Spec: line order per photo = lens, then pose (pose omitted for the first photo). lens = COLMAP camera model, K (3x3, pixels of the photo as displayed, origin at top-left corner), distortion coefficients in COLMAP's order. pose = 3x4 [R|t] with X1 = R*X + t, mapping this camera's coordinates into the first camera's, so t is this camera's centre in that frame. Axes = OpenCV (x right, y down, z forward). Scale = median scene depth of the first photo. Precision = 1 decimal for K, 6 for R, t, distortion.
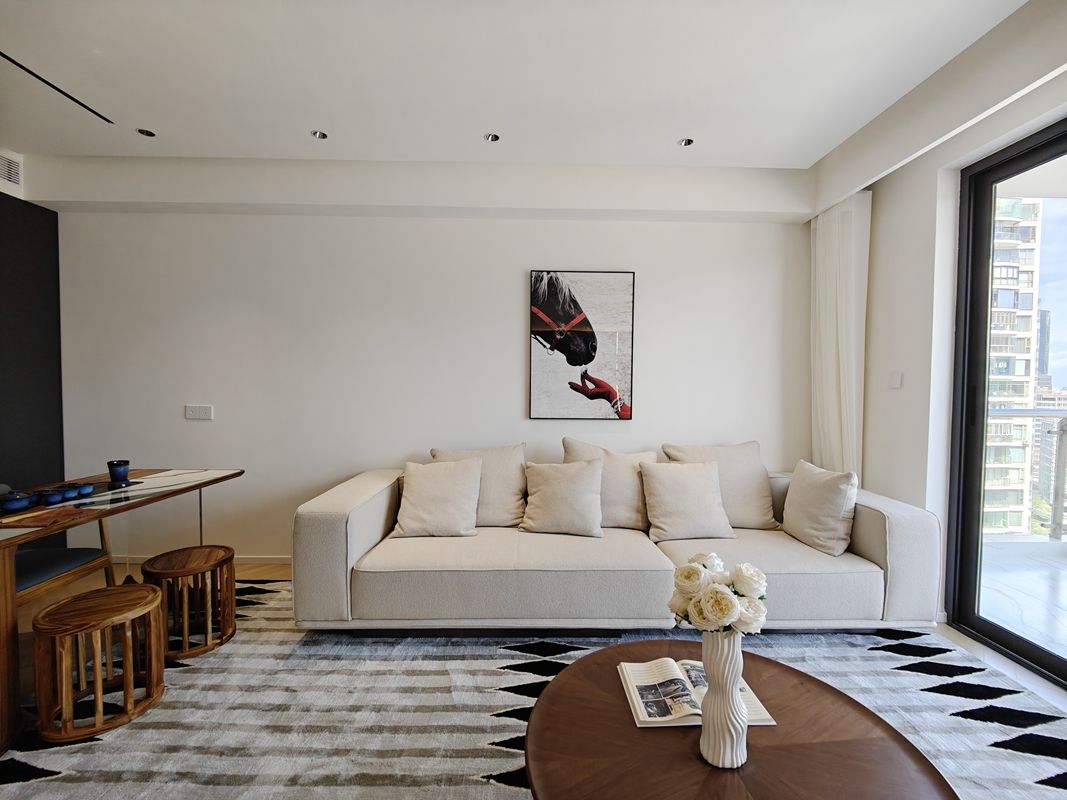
lens RADIAL K [[464.2, 0, 540.1], [0, 464.2, 401.0], [0, 0, 1]] dist [0.013565, -0.008483]
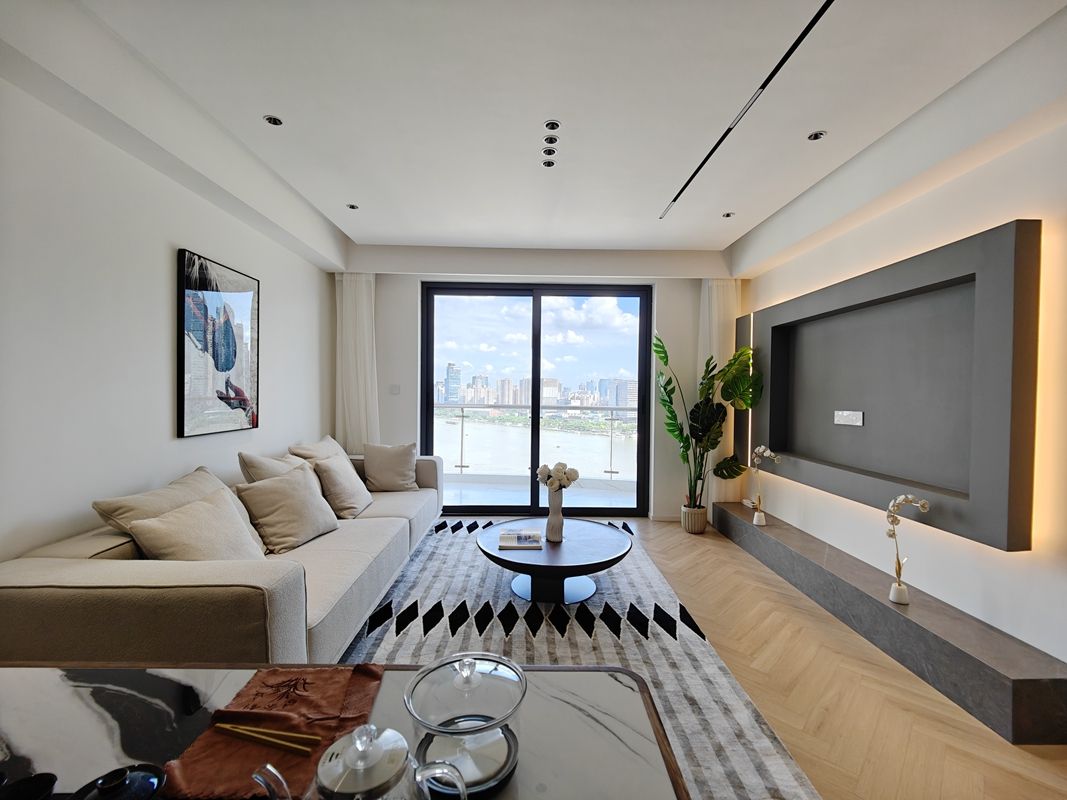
lens RADIAL K [[465.4, 0, 538.7], [0, 465.4, 401.2], [0, 0, 1]] dist [0.009258, -0.006003]
pose [[0.002251, -0.029867, 0.999551, -0.810267], [0.025043, 0.999242, 0.029801, -0.031262], [-0.999684, 0.024964, 0.002997, 0.399956]]
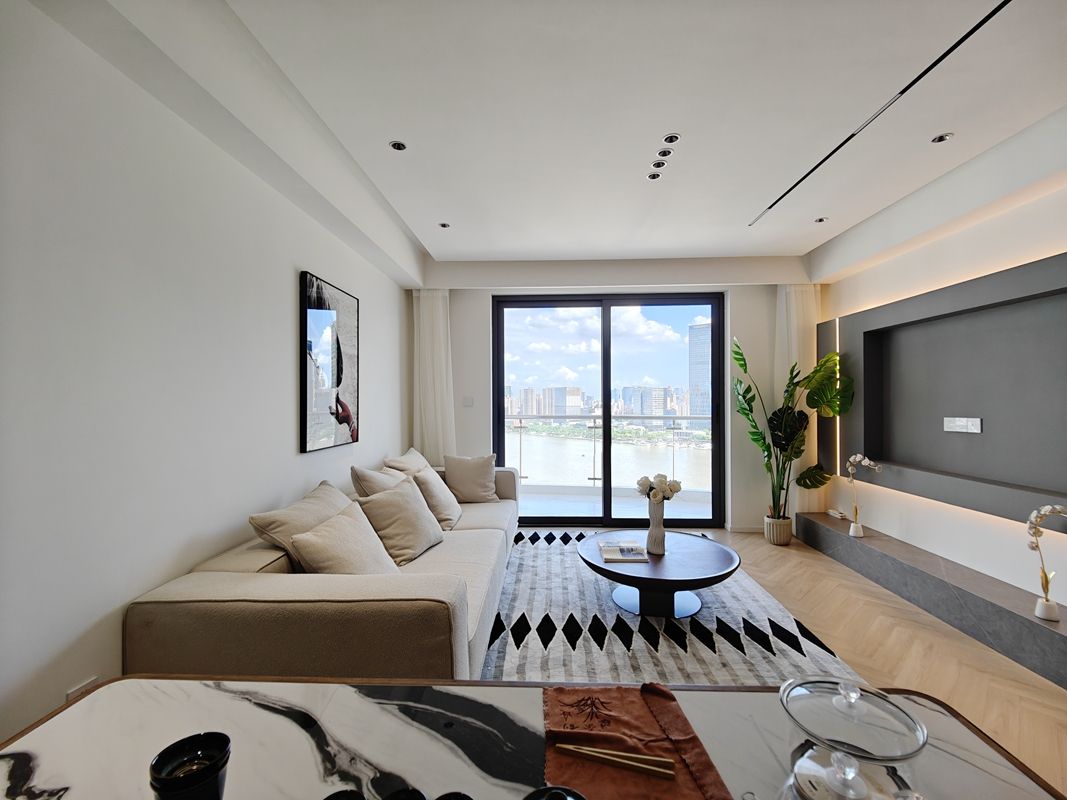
lens RADIAL K [[464.2, 0, 540.1], [0, 464.2, 401.0], [0, 0, 1]] dist [0.013565, -0.008483]
pose [[0.050358, -0.010523, 0.998676, -0.815043], [0.041108, 0.999119, 0.008455, -0.041783], [-0.997885, 0.040628, 0.050746, 0.552003]]
